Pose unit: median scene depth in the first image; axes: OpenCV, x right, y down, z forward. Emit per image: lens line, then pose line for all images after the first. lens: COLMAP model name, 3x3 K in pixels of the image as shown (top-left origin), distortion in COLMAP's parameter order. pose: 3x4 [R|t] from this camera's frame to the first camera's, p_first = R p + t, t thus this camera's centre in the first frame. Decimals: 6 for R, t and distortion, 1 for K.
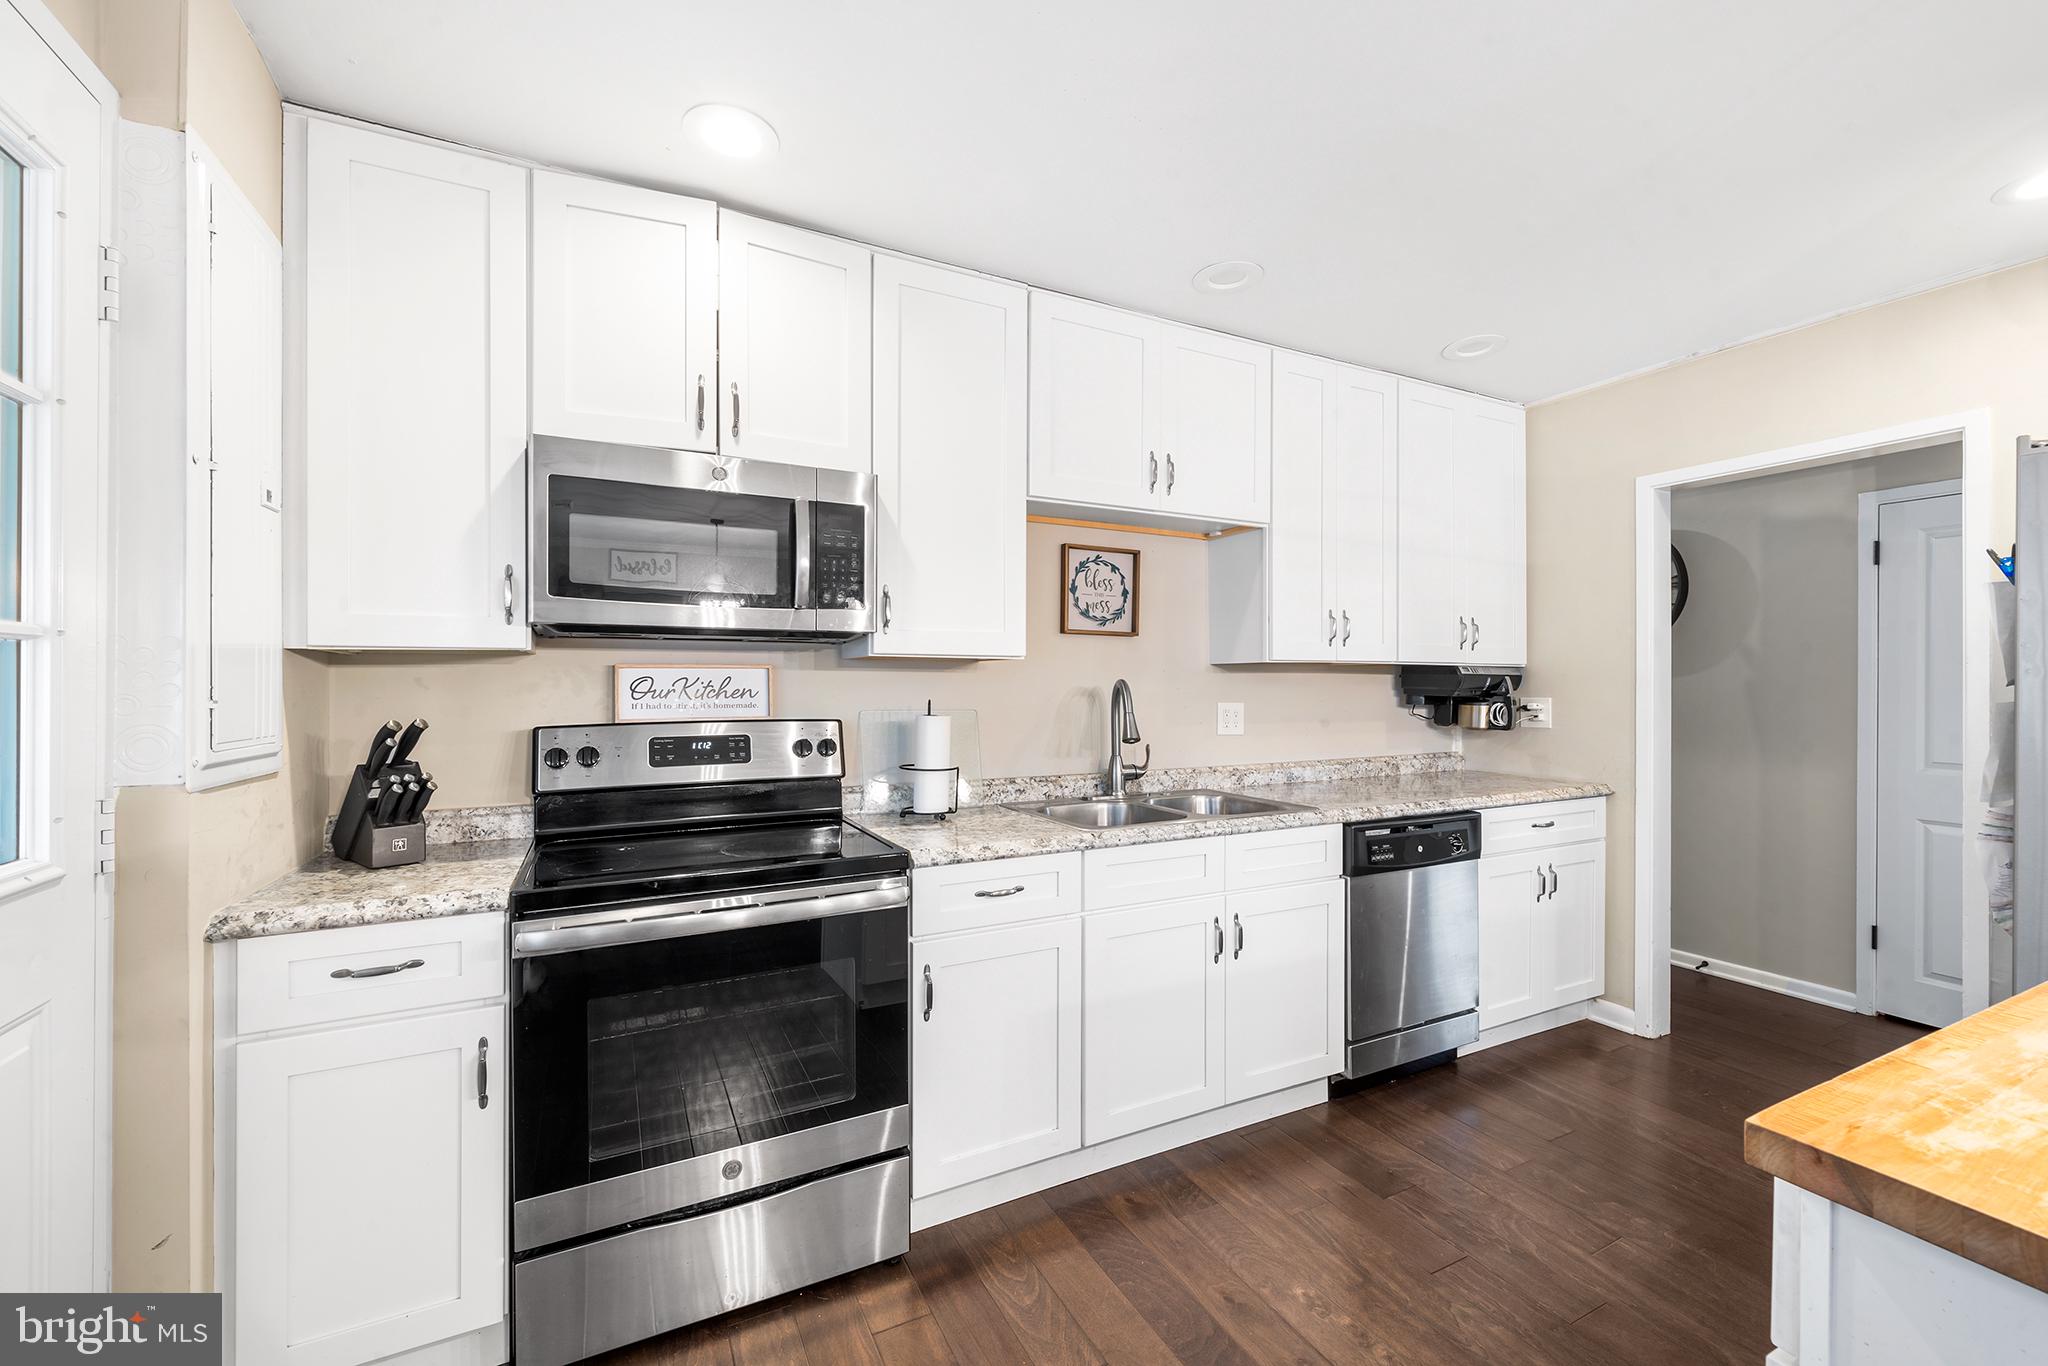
lens RADIAL K [[816.9, 0, 1026.3], [0, 816.9, 679.2], [0, 0, 1]] dist [-0.001792, -0.000219]
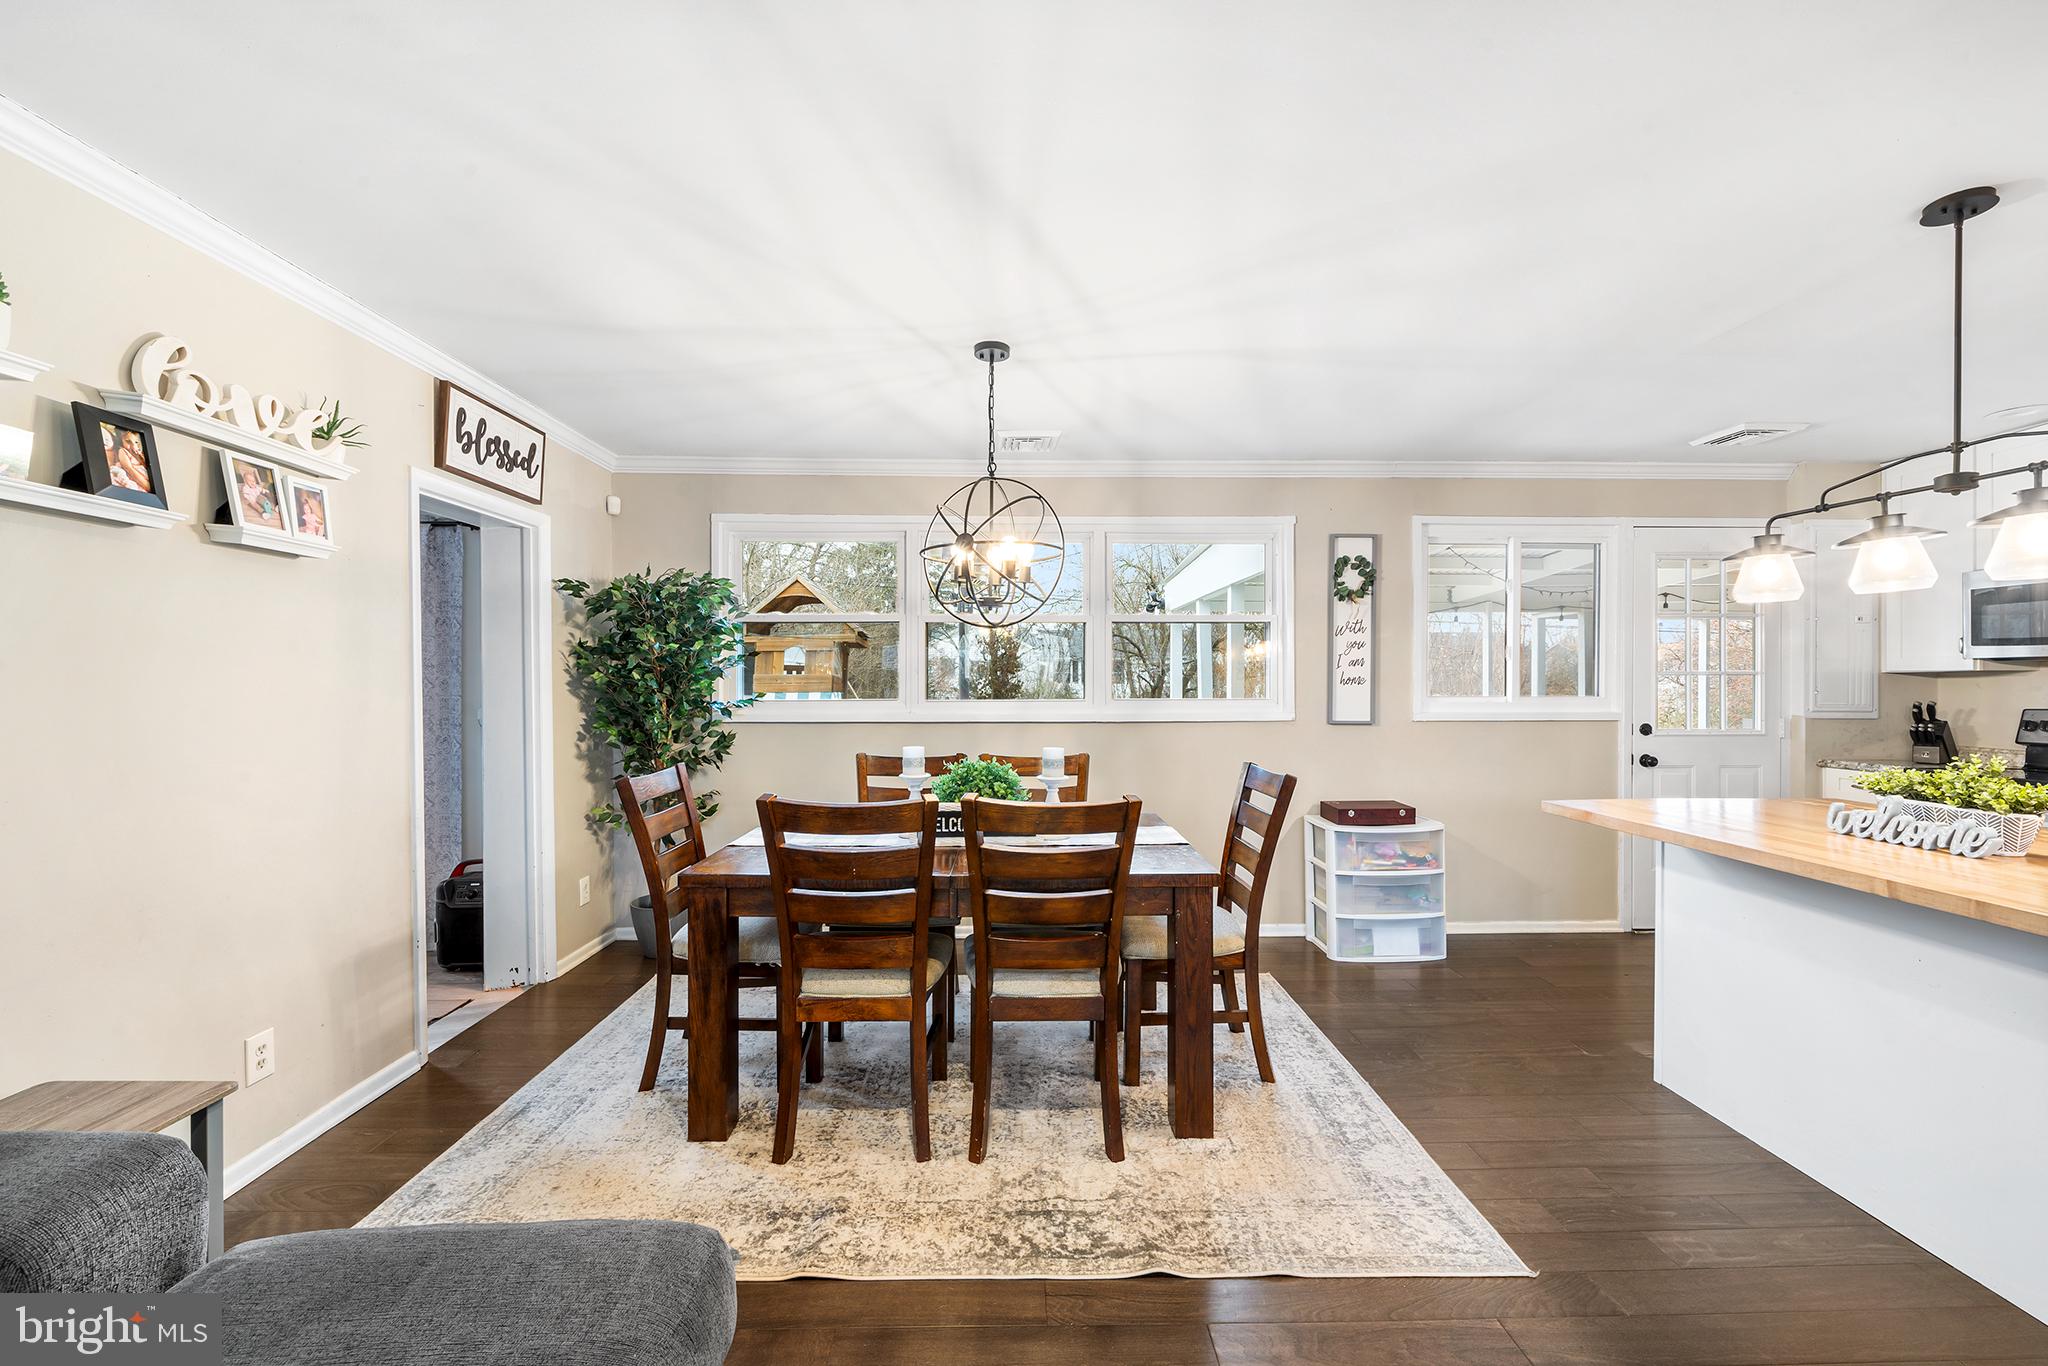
lens RADIAL K [[812.7, 0, 1022.4], [0, 812.7, 683.5], [0, 0, 1]] dist [-0.001880, 0.000469]
pose [[-0.429234, -0.000438, -0.903193, 1.892434], [0.005138, 0.999983, -0.002927, -0.007009], [0.903179, -0.005897, -0.429225, -0.270019]]
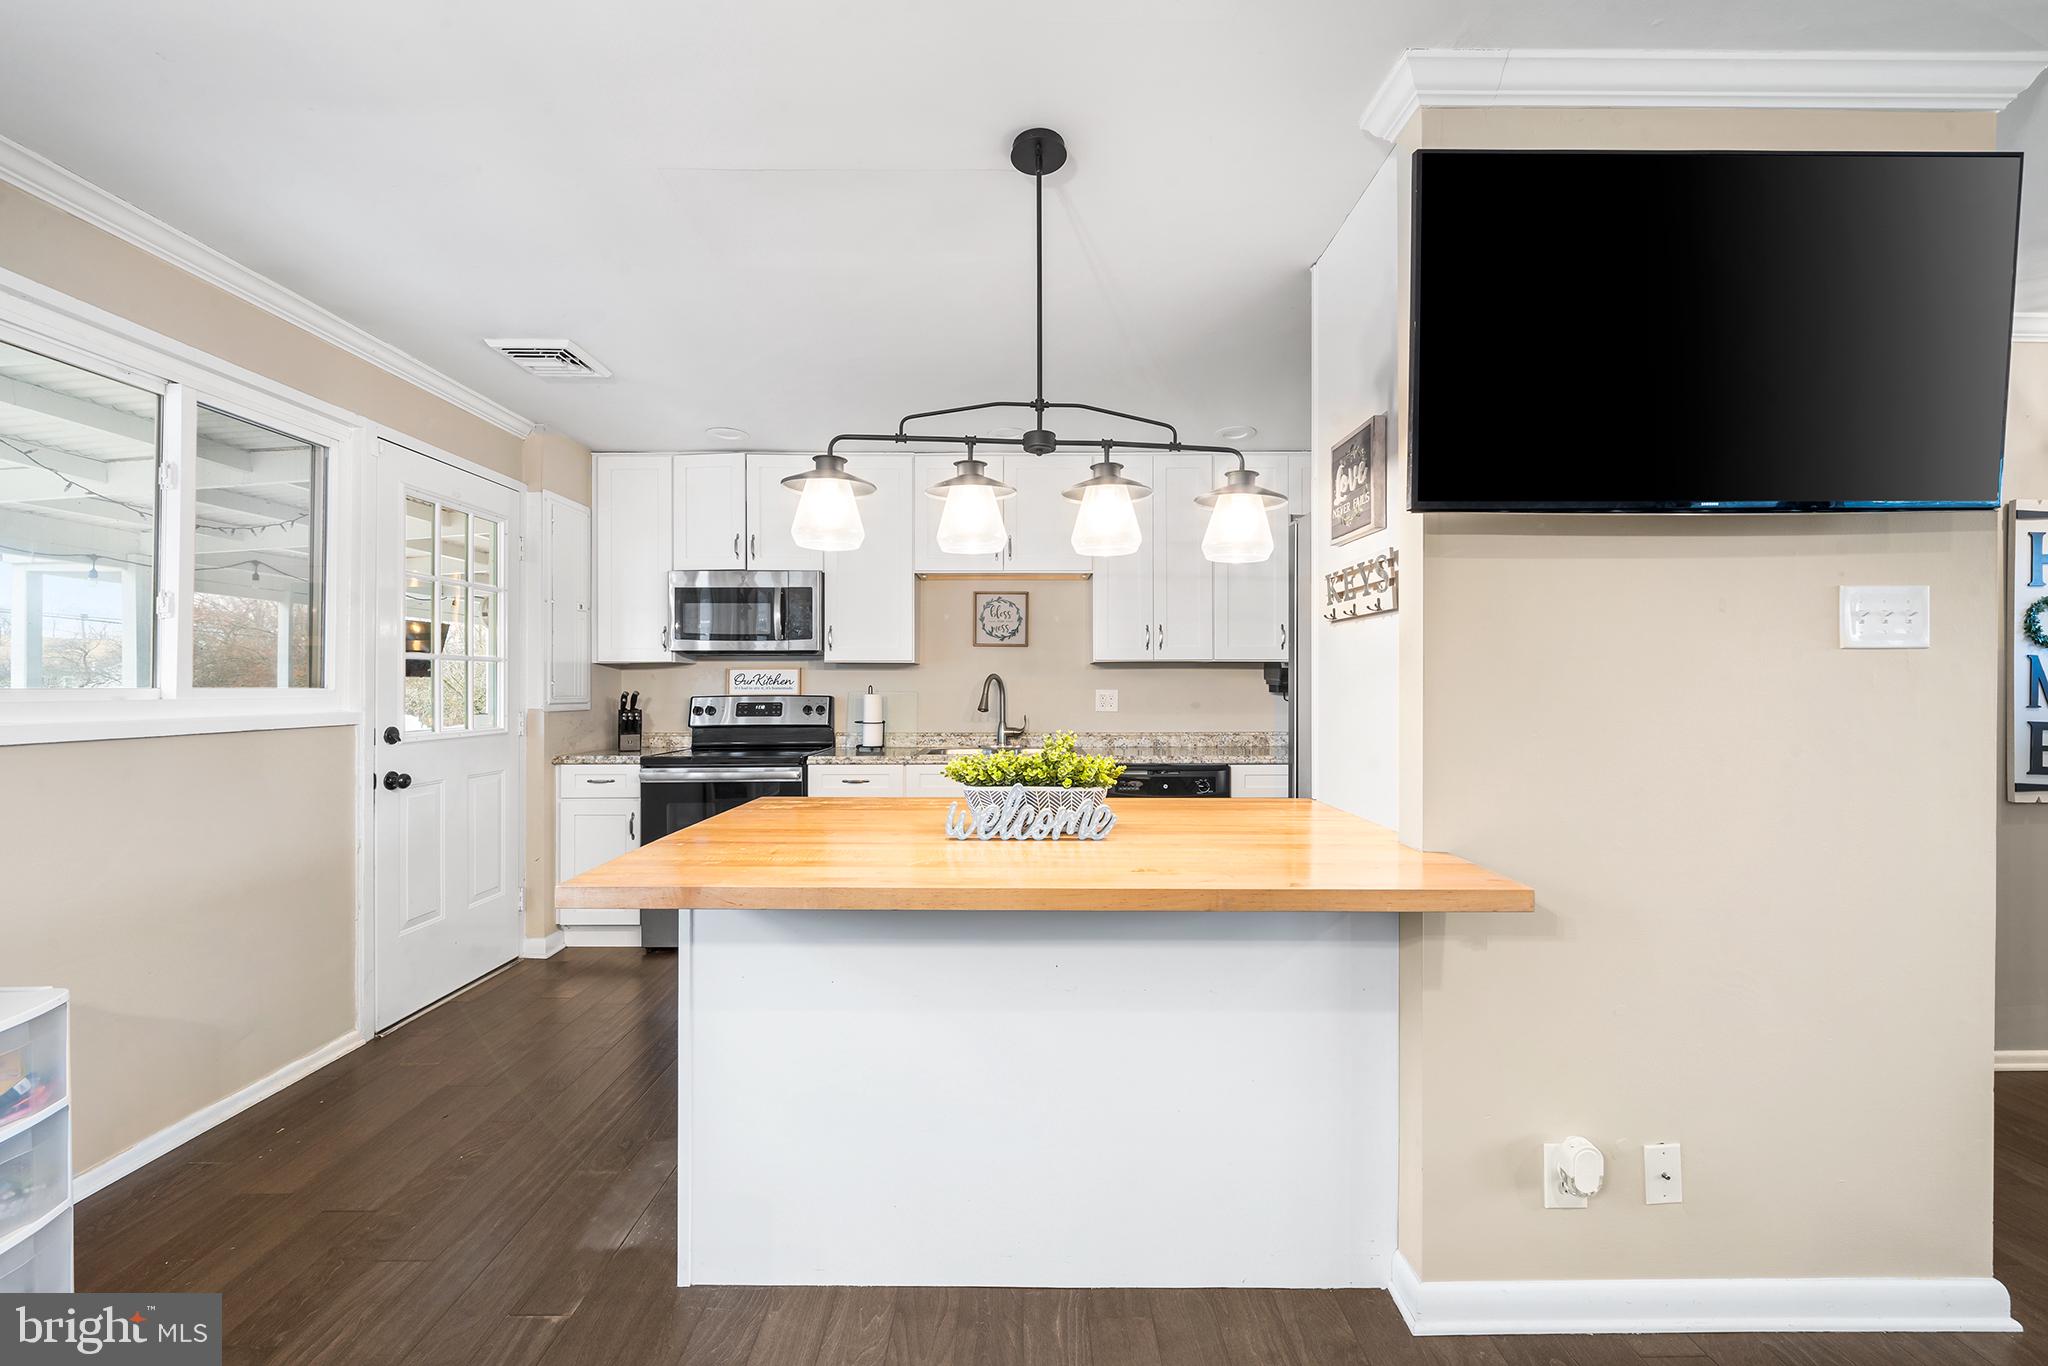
lens RADIAL K [[784.1, 0, 1024.0], [0, 784.1, 683.0], [0, 0, 1]] dist [-0.000680, -0.000262]
pose [[0.896036, -0.003596, -0.443967, 1.025741], [0.004131, 0.999991, 0.000238, 0.021799], [0.443962, -0.002048, 0.896043, -0.449942]]
